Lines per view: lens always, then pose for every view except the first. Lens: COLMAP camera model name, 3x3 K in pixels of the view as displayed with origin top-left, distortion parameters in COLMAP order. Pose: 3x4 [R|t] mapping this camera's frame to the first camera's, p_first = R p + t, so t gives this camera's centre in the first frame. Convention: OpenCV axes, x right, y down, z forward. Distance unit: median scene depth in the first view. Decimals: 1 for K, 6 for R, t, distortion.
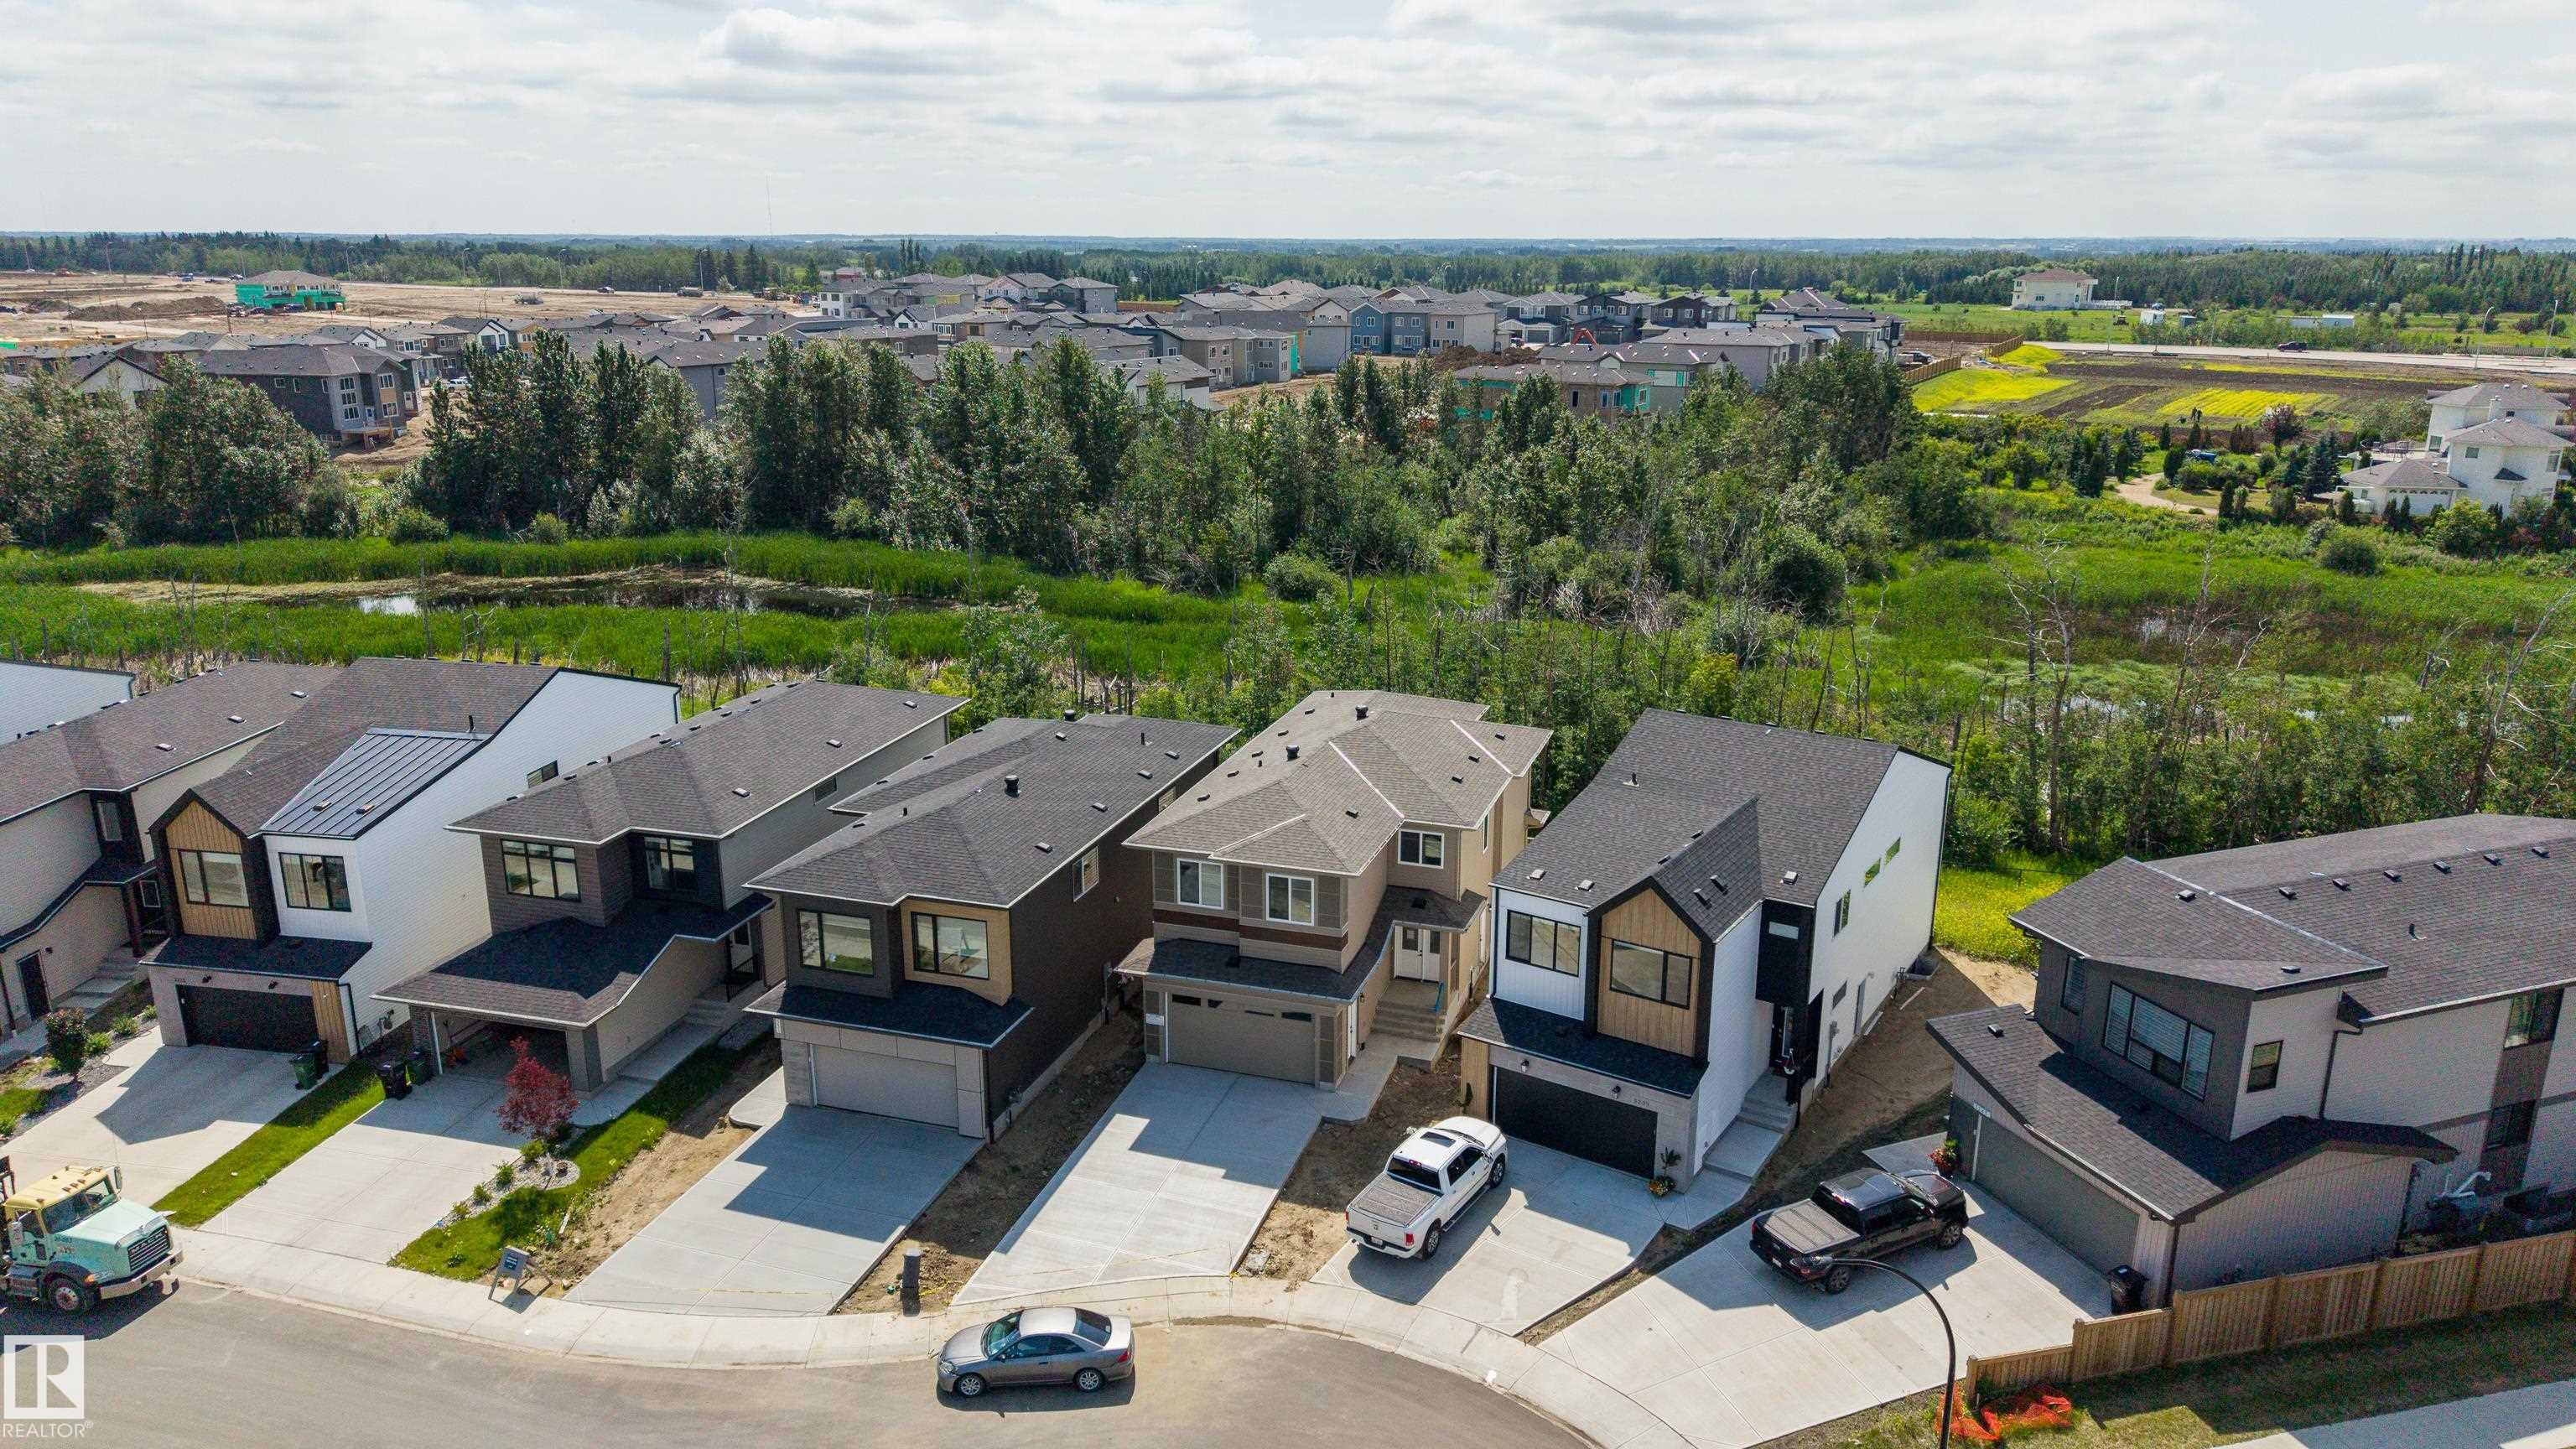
lens RADIAL K [[1735.3, 0, 1284.5], [0, 1735.3, 716.1], [0, 0, 1]] dist [0.004986, -0.019871]
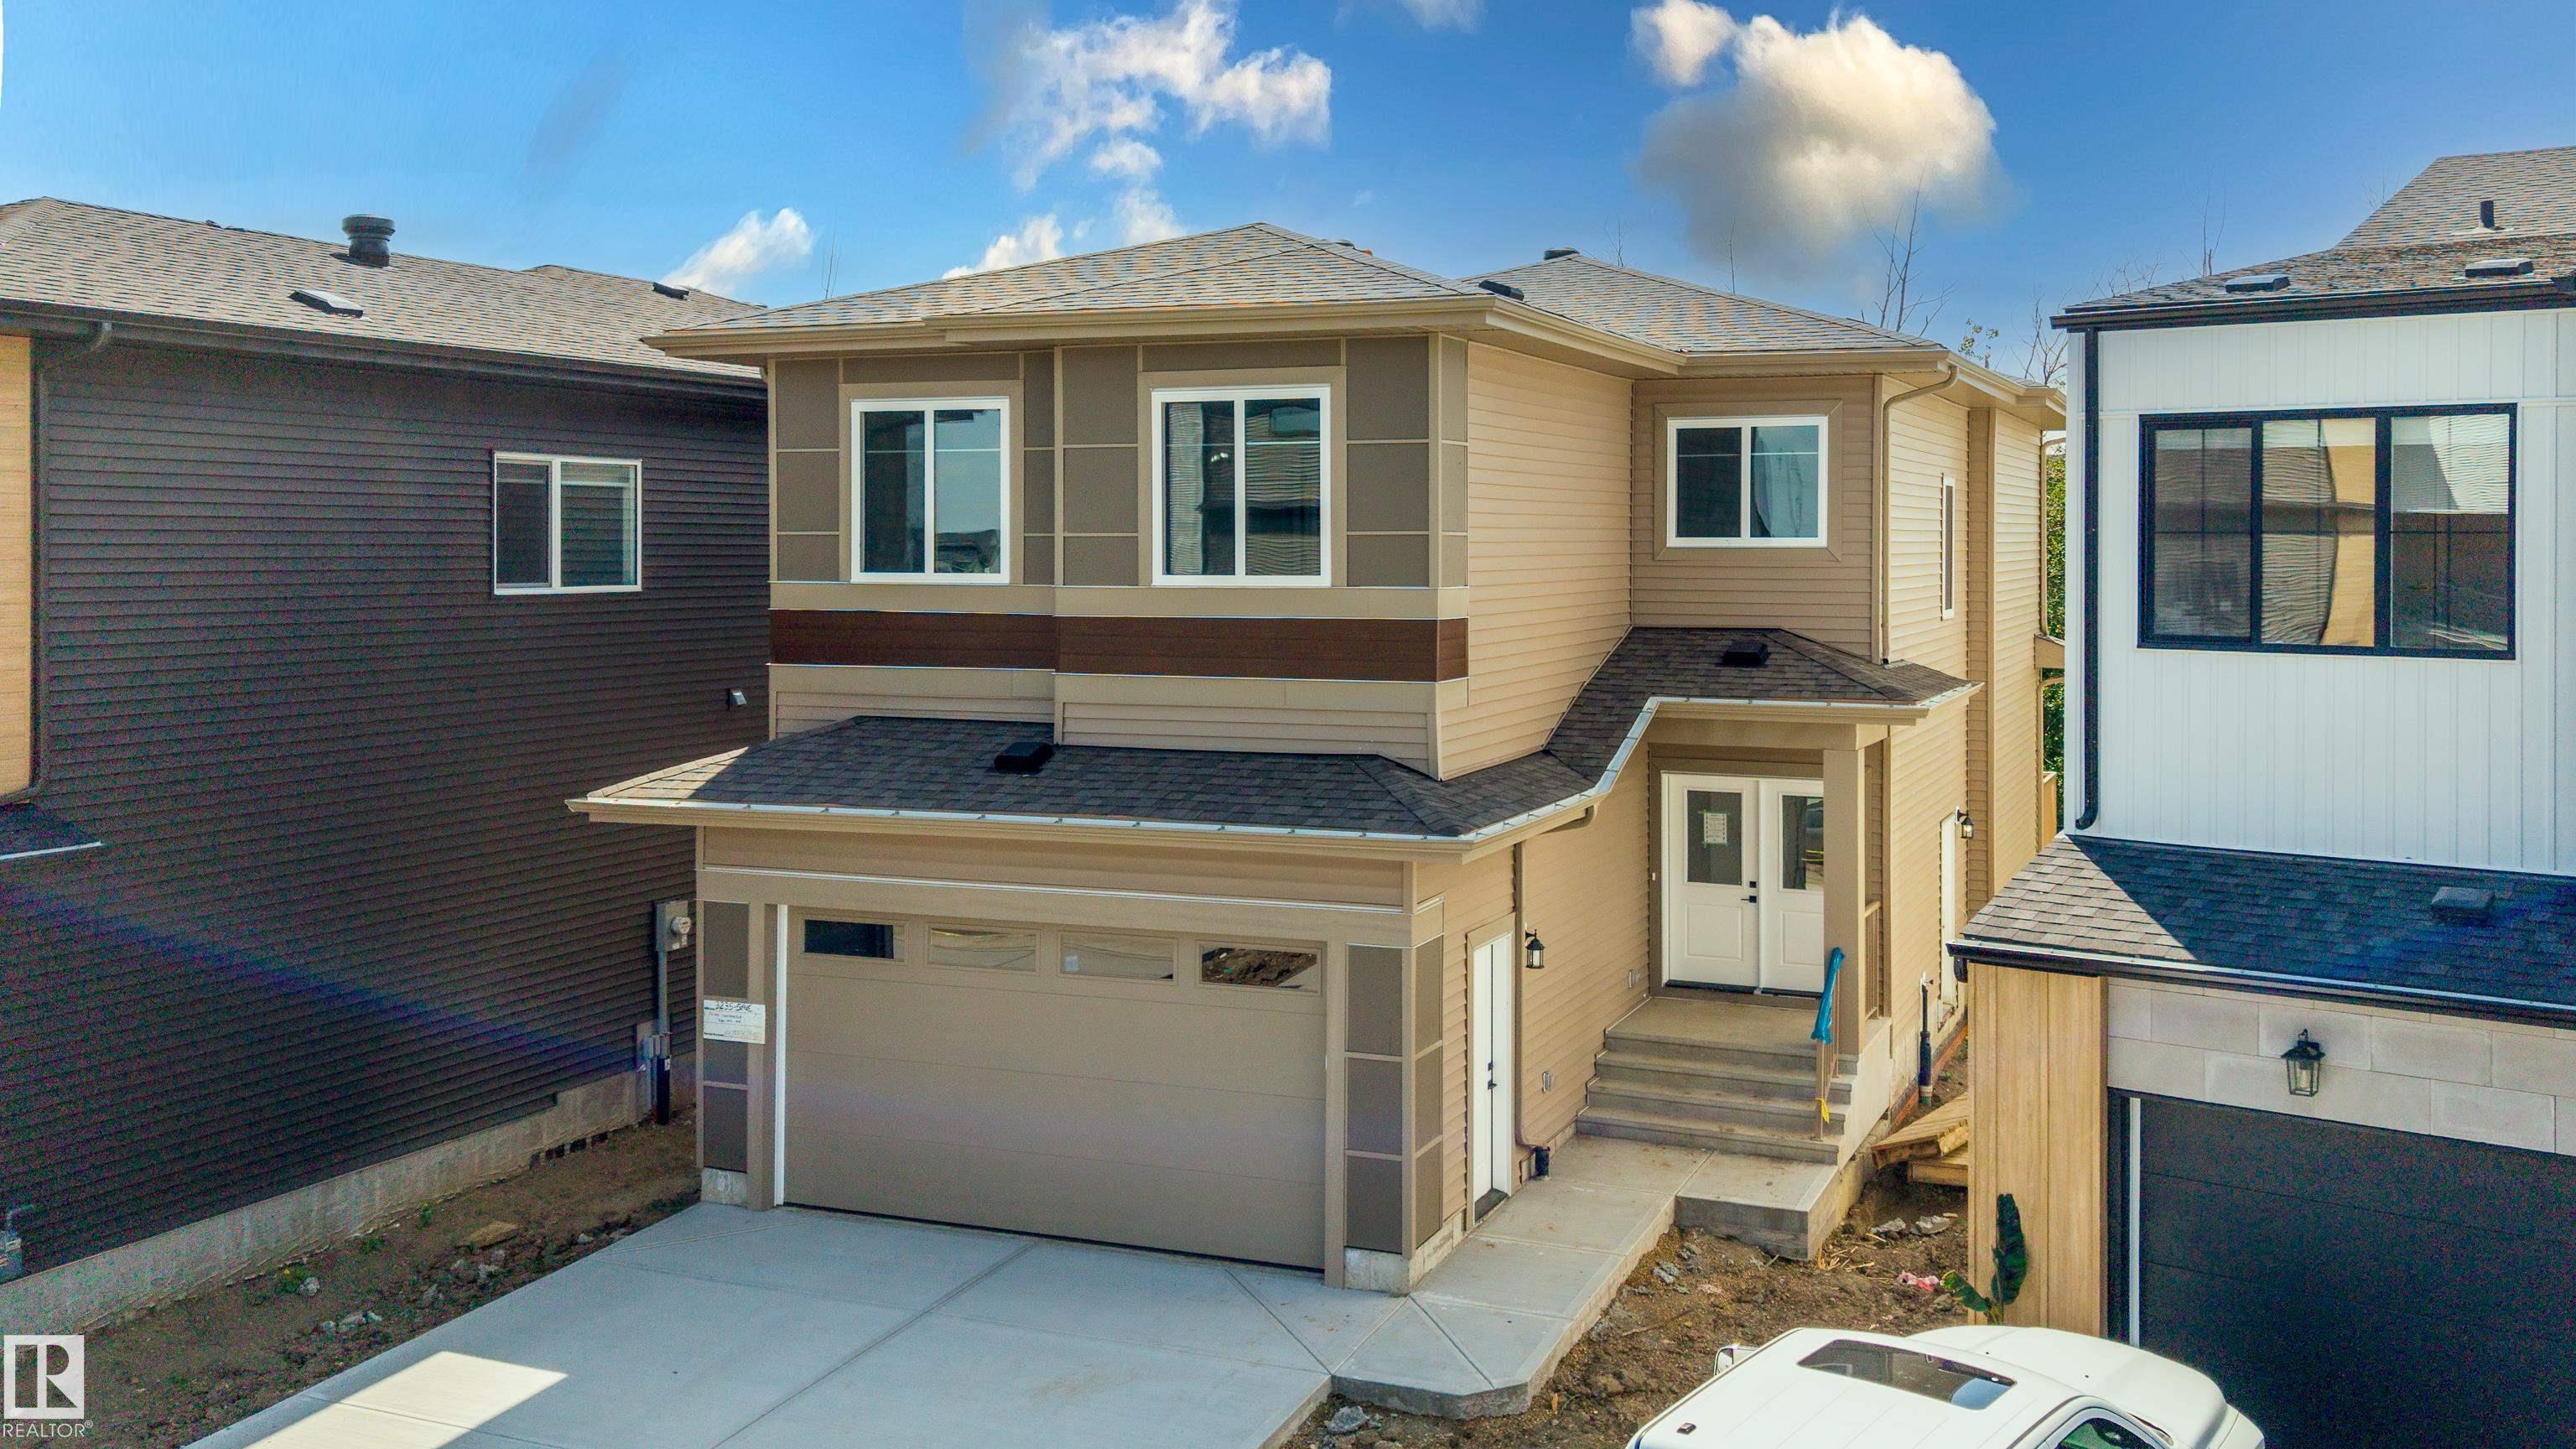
lens RADIAL K [[2250.9, 0, 1424.7], [0, 2250.9, 546.5], [0, 0, 1]] dist [-0.012007, -0.010454]
pose [[0.998748, 0.000603, -0.050025, 0.044996], [-0.013899, 0.963907, -0.265878, 0.193021], [0.048059, 0.266240, 0.962708, 0.656727]]
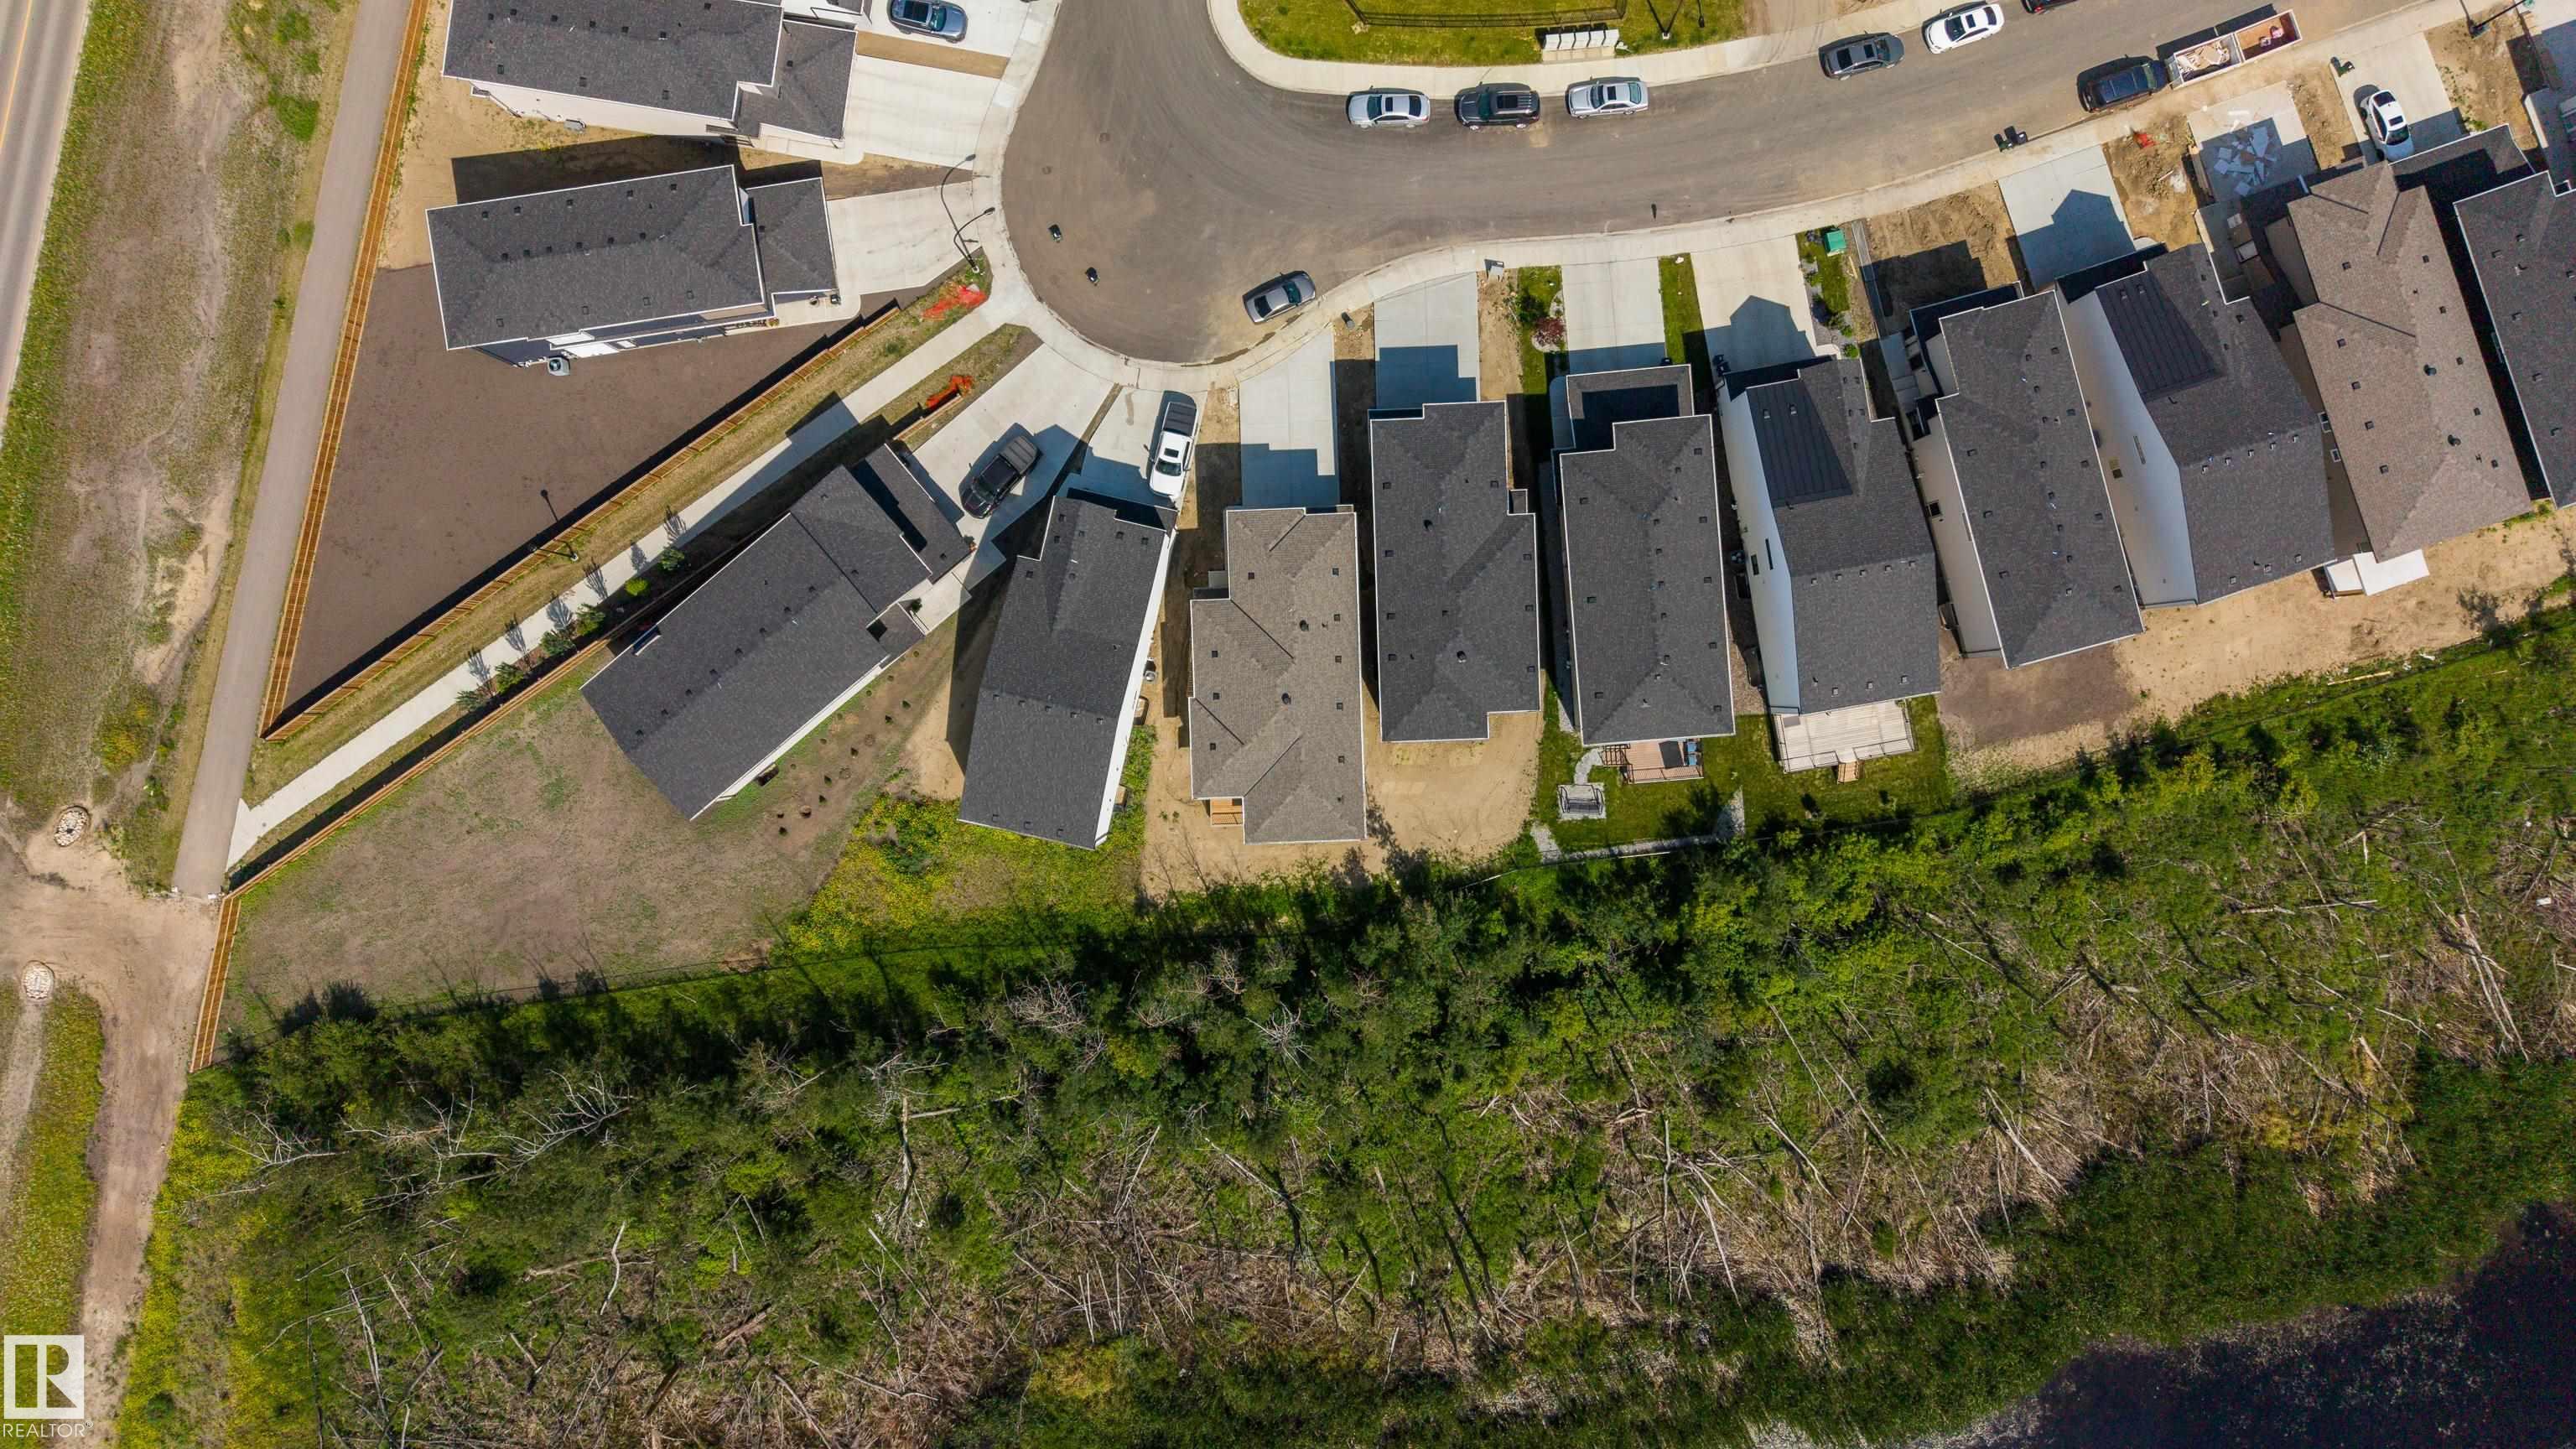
lens RADIAL K [[1735.3, 0, 1284.4], [0, 1735.3, 729.5], [0, 0, 1]] dist [0.004986, -0.019871]
pose [[-0.936083, 0.351312, 0.018138, 0.031069], [-0.080118, -0.263115, 0.961432, -1.804925], [0.342535, 0.898527, 0.274444, 0.637874]]
